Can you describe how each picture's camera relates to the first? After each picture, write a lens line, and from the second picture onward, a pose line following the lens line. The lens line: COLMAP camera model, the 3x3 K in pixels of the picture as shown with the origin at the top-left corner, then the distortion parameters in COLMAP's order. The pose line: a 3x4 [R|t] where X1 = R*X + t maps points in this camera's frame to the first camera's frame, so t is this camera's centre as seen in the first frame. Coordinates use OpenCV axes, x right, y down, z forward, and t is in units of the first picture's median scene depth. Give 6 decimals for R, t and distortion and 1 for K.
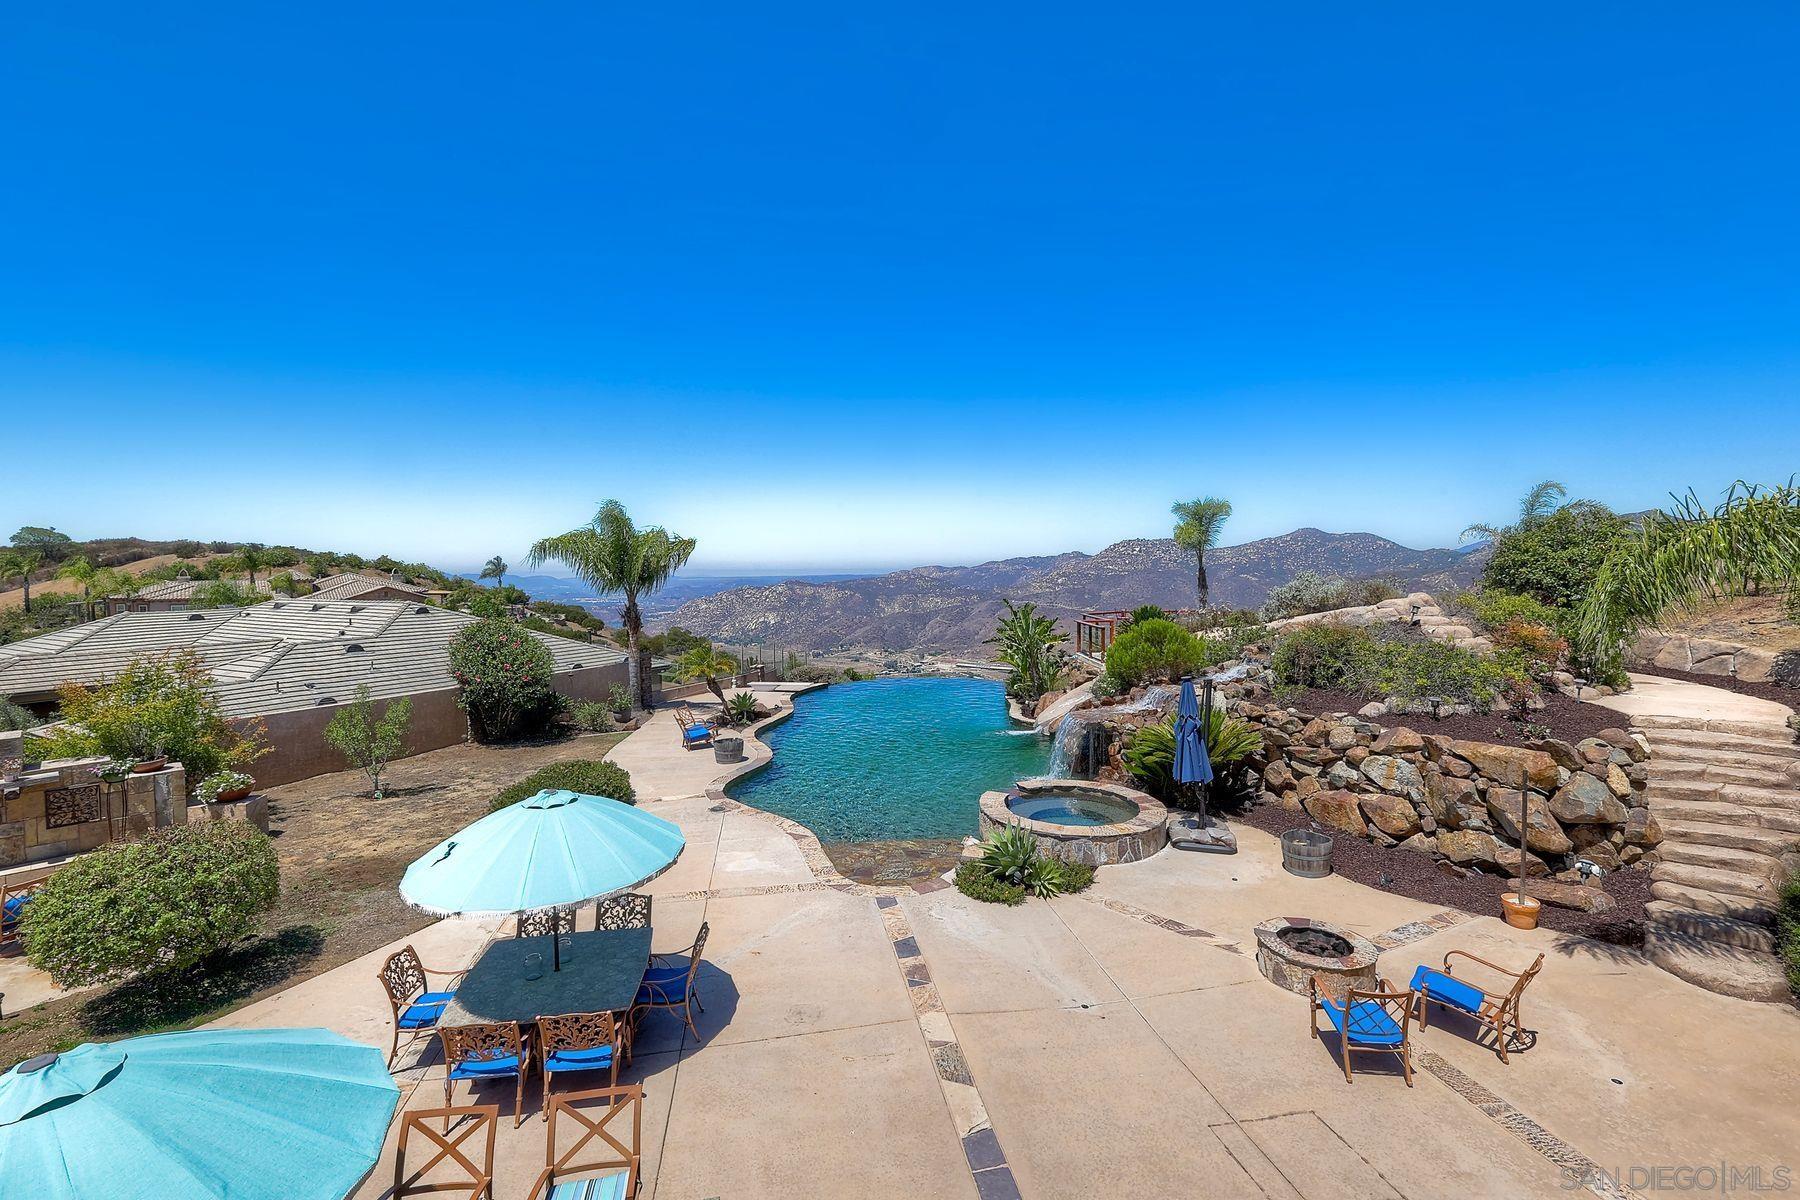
lens RADIAL K [[800.0, 0, 899.4], [0, 800.0, 592.5], [0, 0, 1]] dist [0.007783, -0.000604]
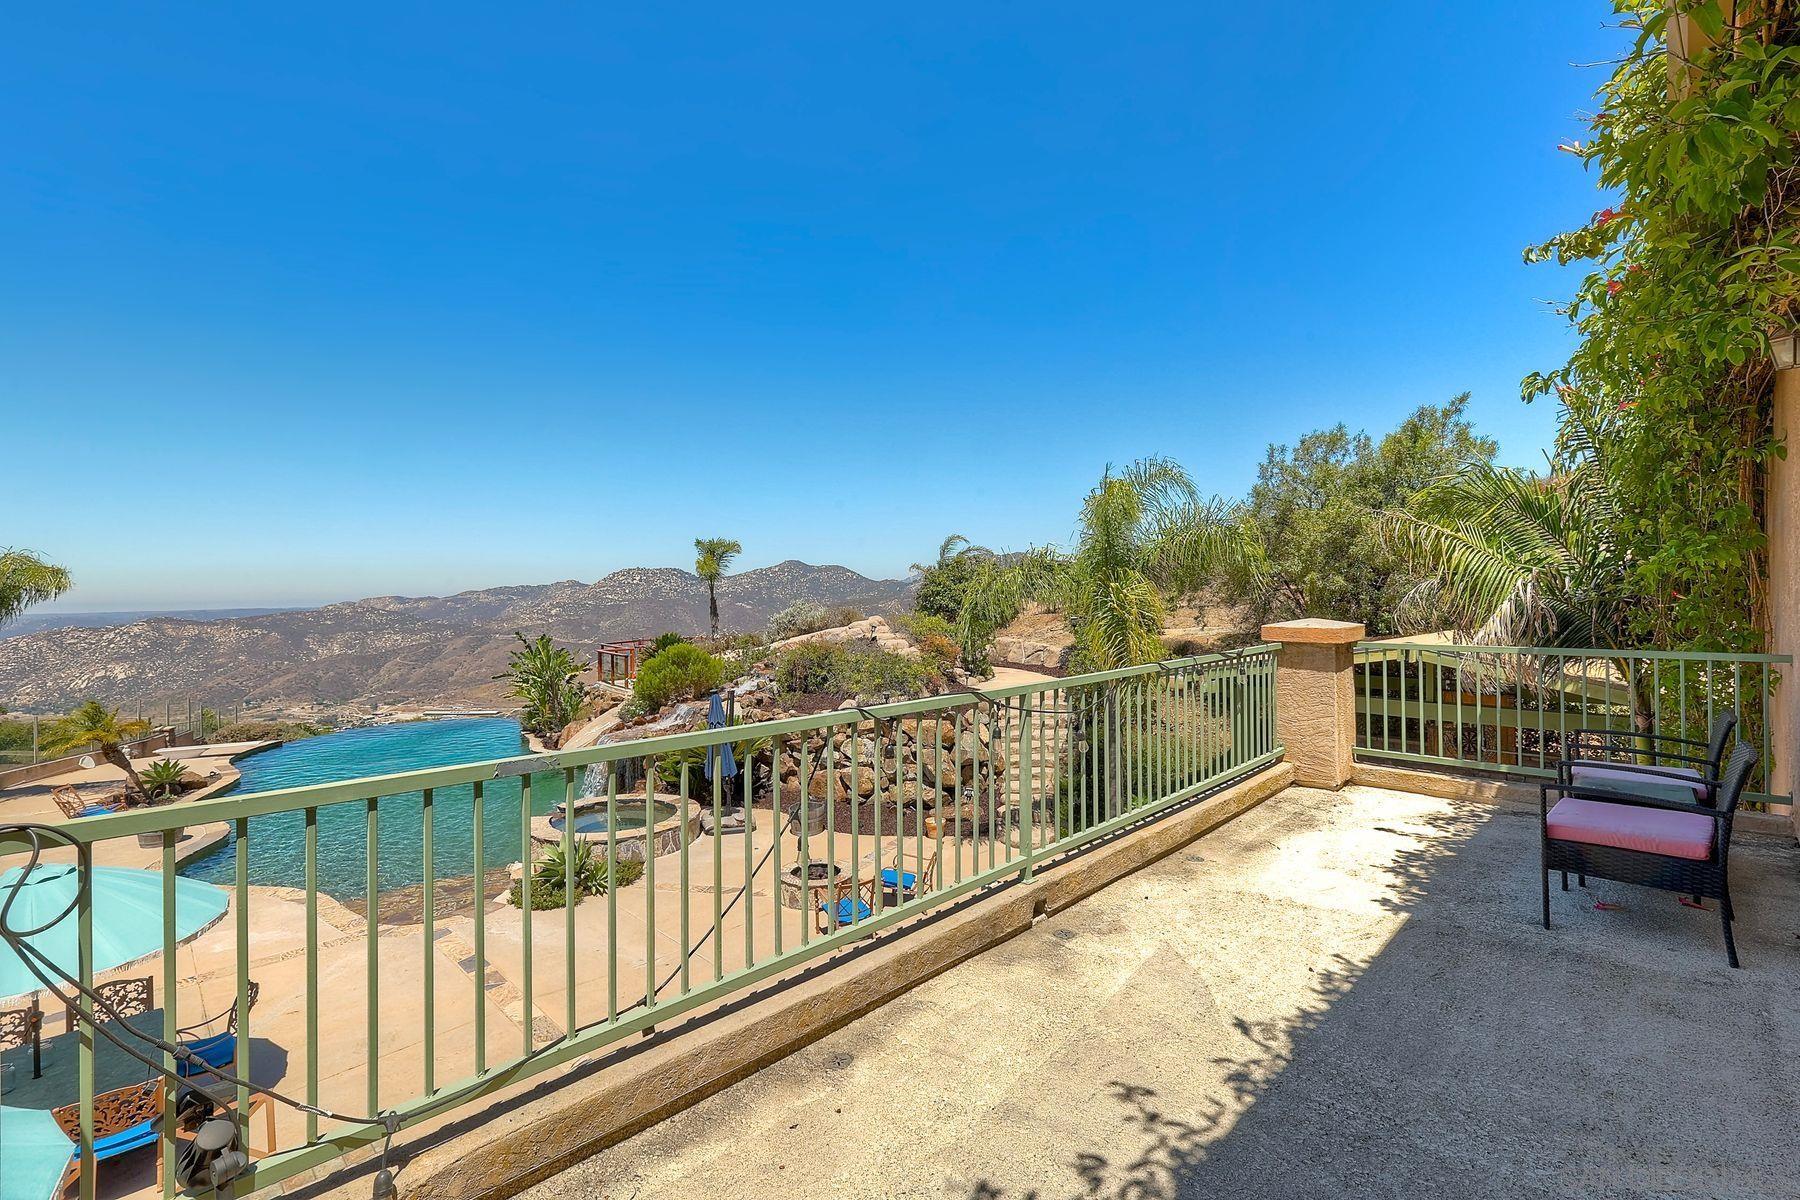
lens RADIAL K [[800.0, 0, 913.9], [0, 800.0, 592.0], [0, 0, 1]] dist [0.007783, -0.000604]
pose [[0.813548, -0.003839, 0.581485, -0.070548], [0.025386, 0.999259, -0.028920, 0.000286], [-0.580943, 0.038289, 0.813043, -0.114817]]
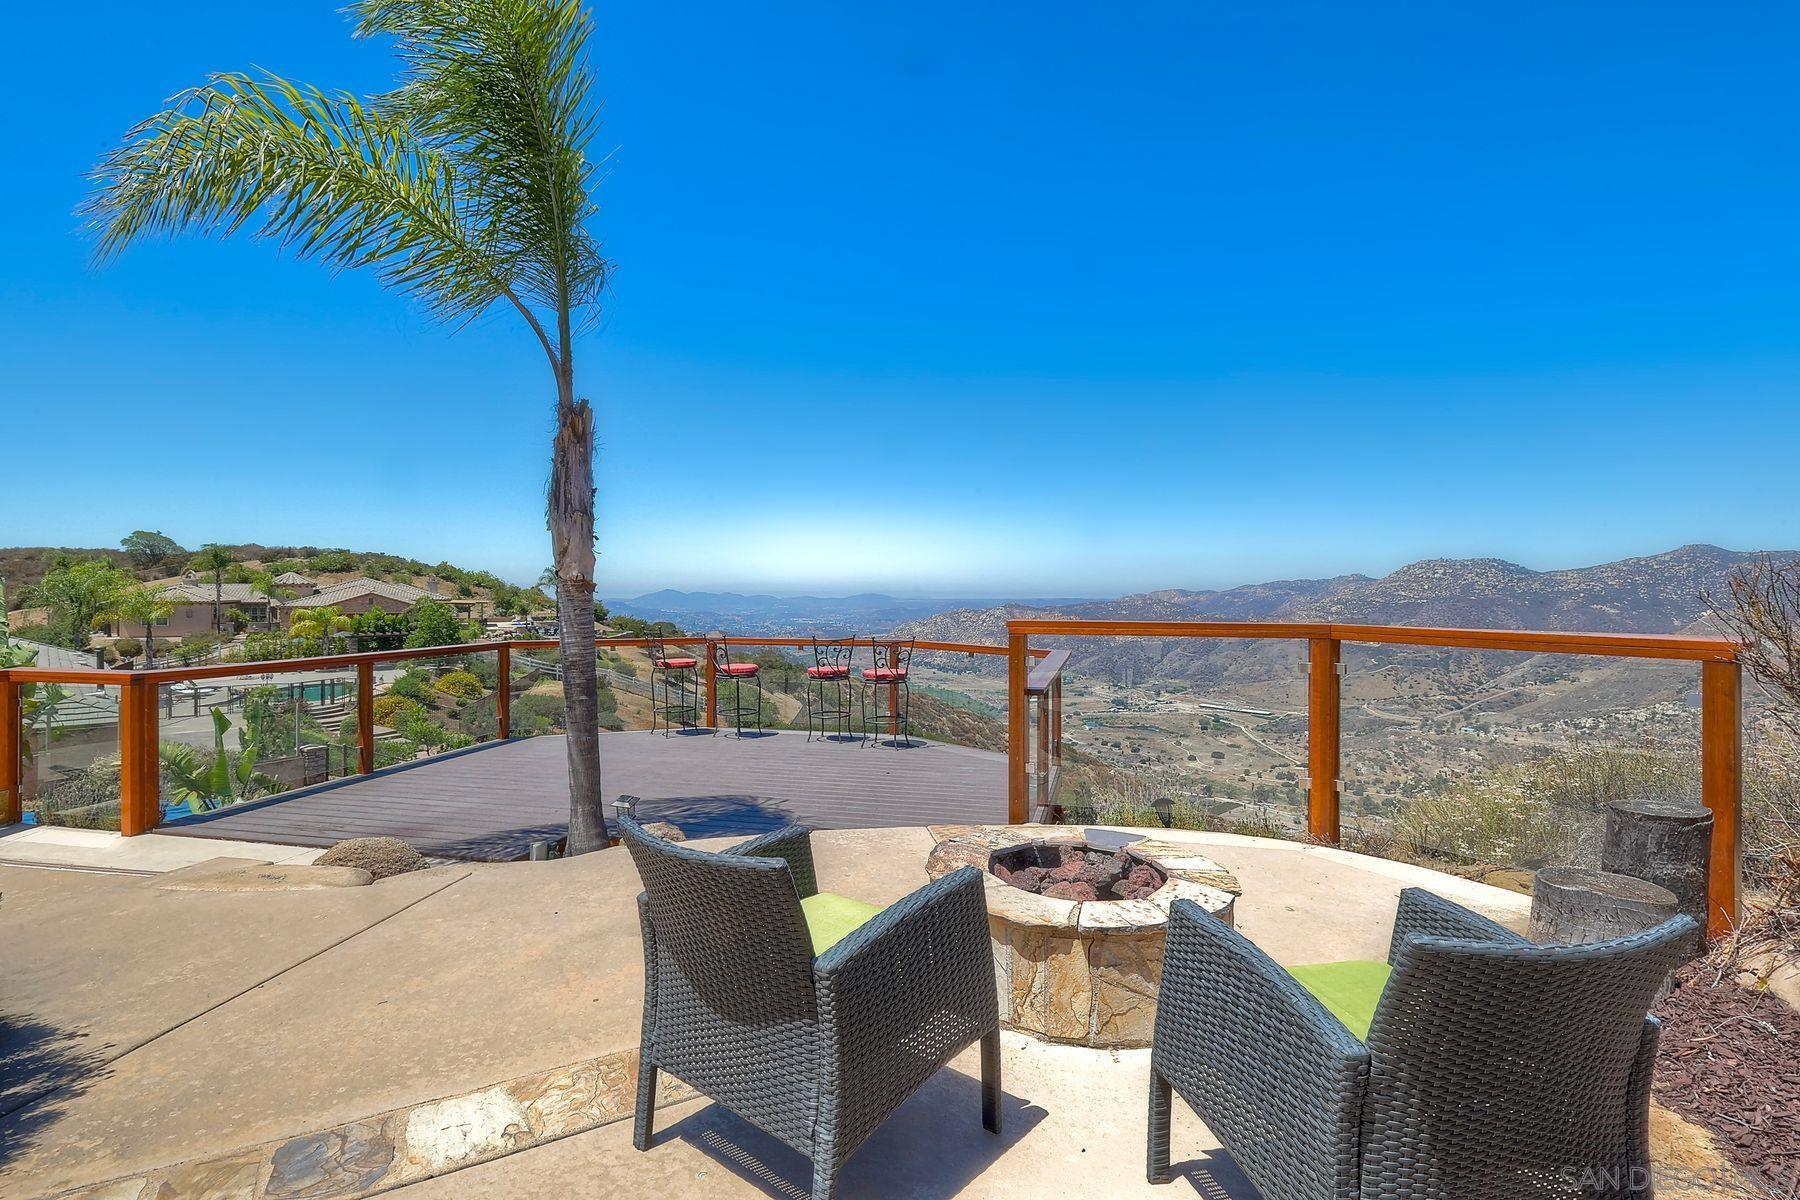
lens RADIAL K [[870.4, 0, 890.1], [0, 870.4, 591.2], [0, 0, 1]] dist [0.005636, 0.000783]
pose [[0.962475, 0.011466, -0.271129, 0.429720], [-0.019478, 0.999449, -0.026877, 0.013602], [0.270671, 0.031149, 0.962168, 1.061967]]
